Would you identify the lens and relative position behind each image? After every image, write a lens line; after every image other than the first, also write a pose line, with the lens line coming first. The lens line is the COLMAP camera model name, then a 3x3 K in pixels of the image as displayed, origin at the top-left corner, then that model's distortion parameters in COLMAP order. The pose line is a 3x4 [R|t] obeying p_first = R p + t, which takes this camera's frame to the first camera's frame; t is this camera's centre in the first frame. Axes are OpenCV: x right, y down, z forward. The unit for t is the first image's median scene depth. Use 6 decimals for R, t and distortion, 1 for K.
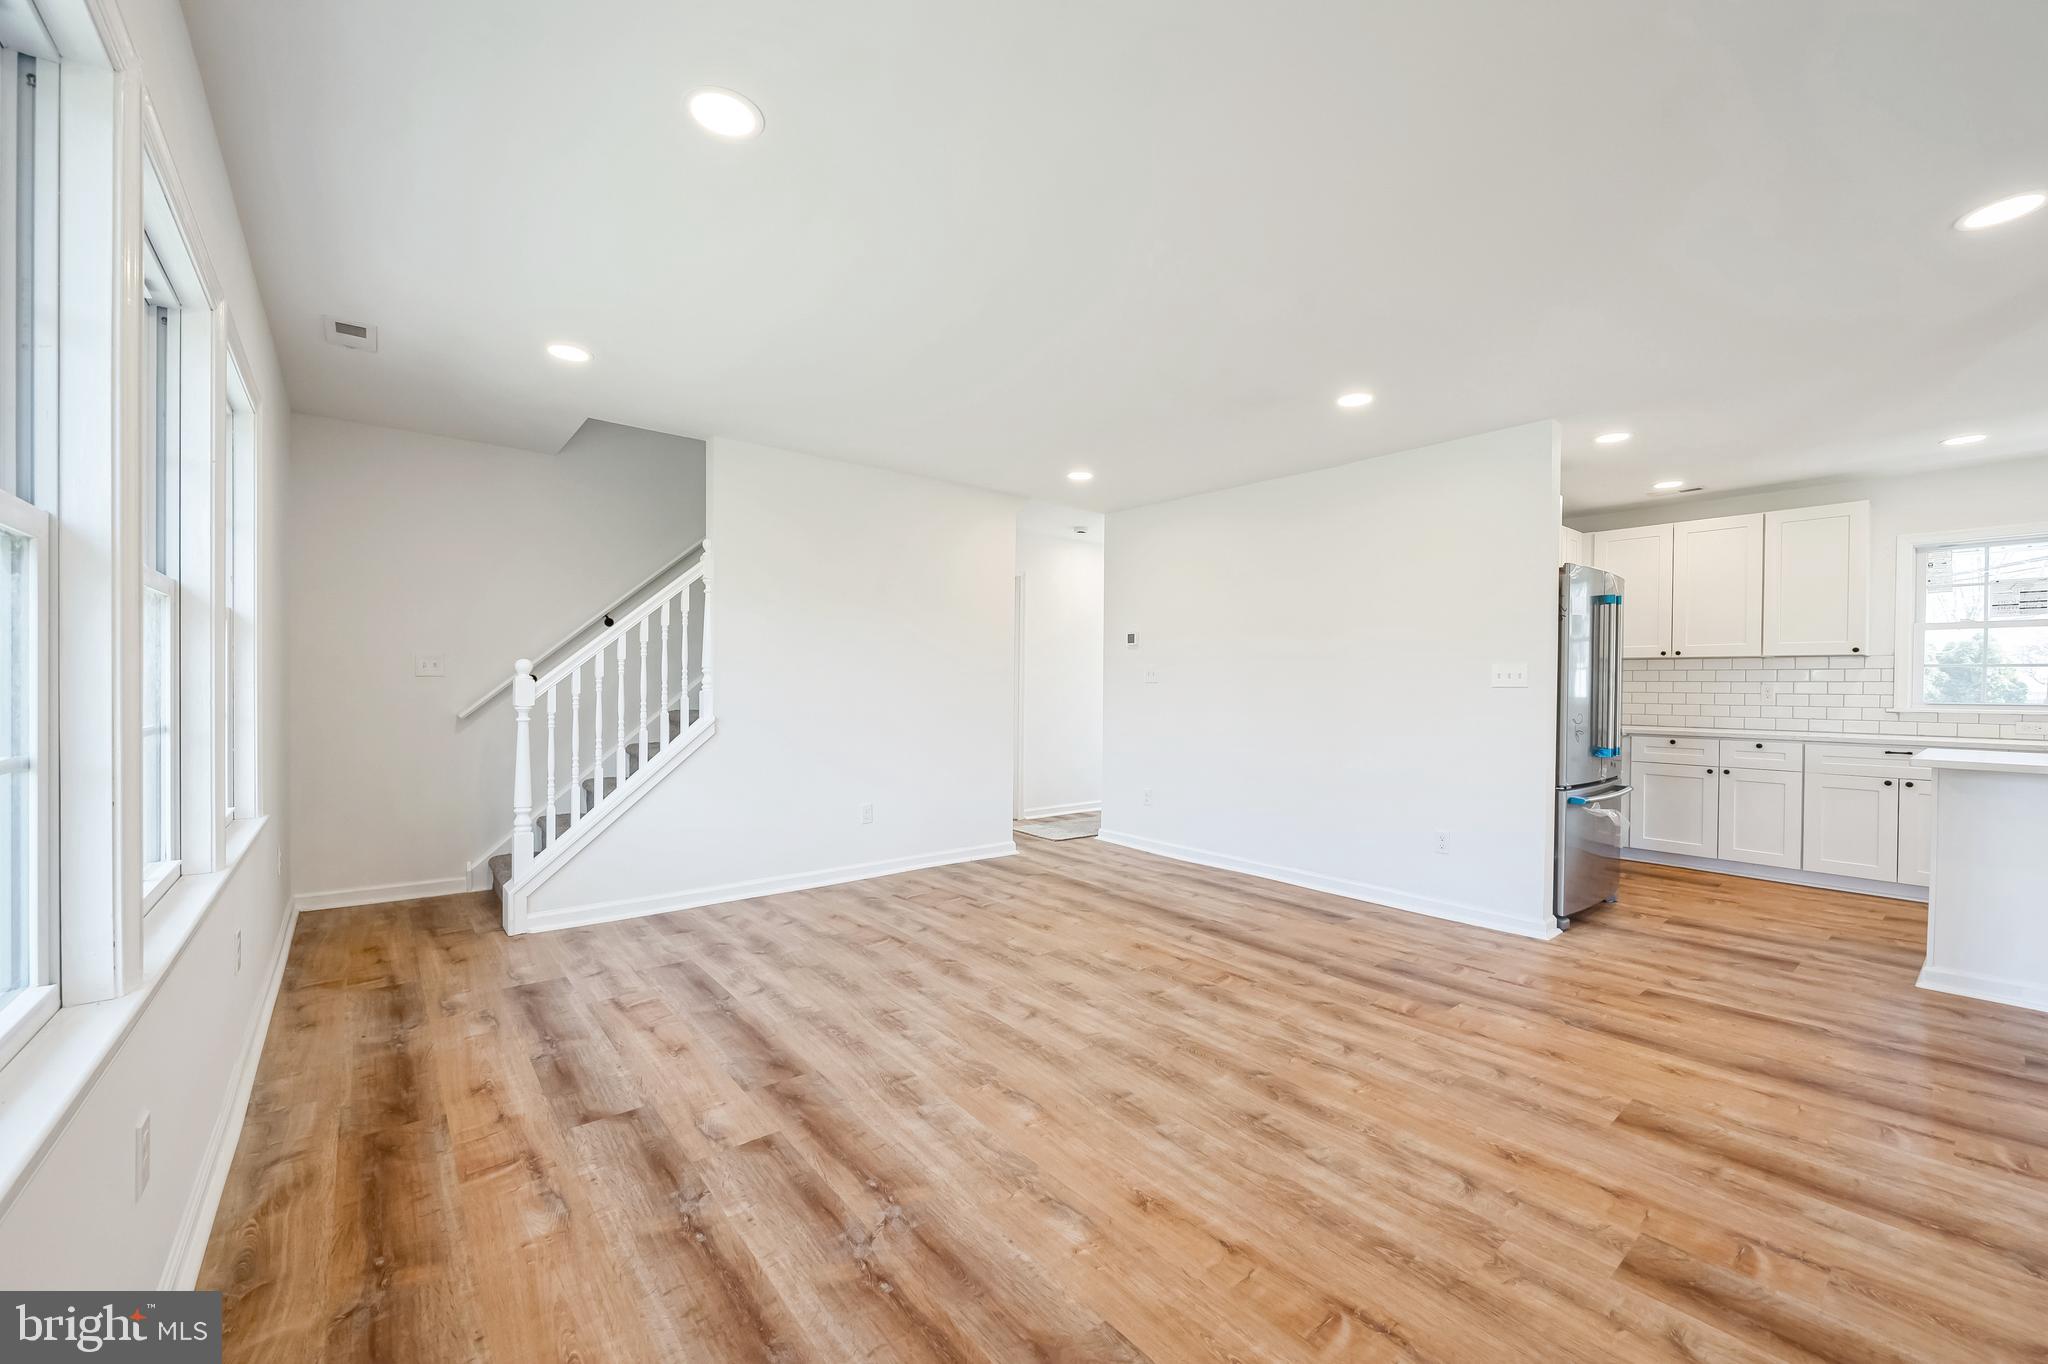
lens RADIAL K [[814.6, 0, 1031.5], [0, 814.6, 684.1], [0, 0, 1]] dist [-0.002074, -0.000193]
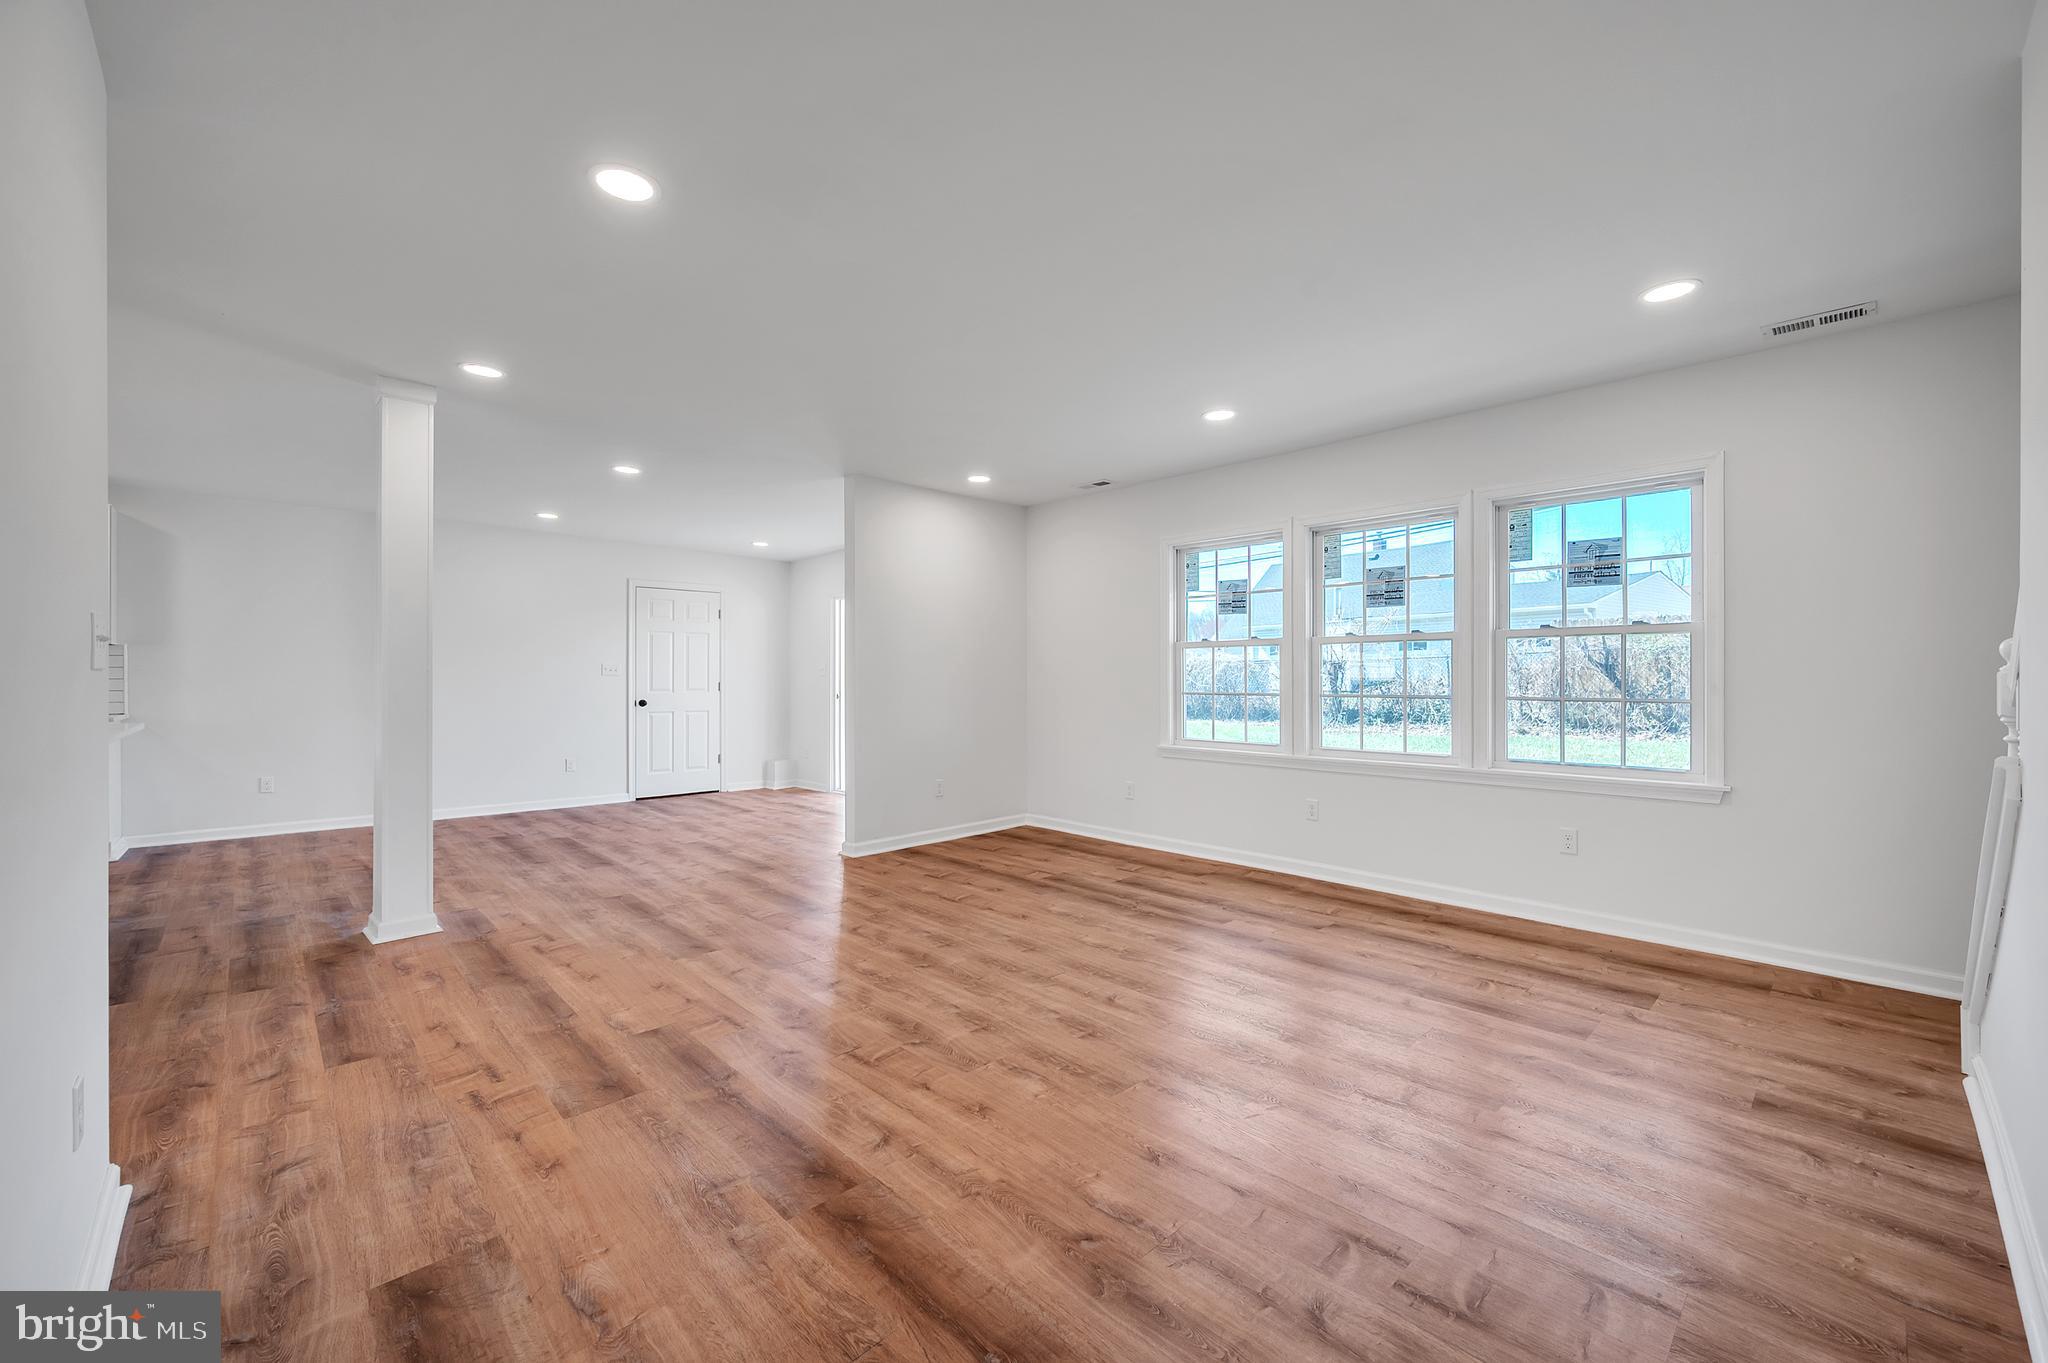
lens RADIAL K [[814.6, 0, 1031.5], [0, 814.6, 683.6], [0, 0, 1]] dist [-0.002074, -0.000193]
pose [[-0.997267, -0.007344, -0.073510, 0.181542], [-0.007862, 0.999946, 0.006763, 0.005306], [0.073456, 0.007323, -0.997272, 2.044599]]
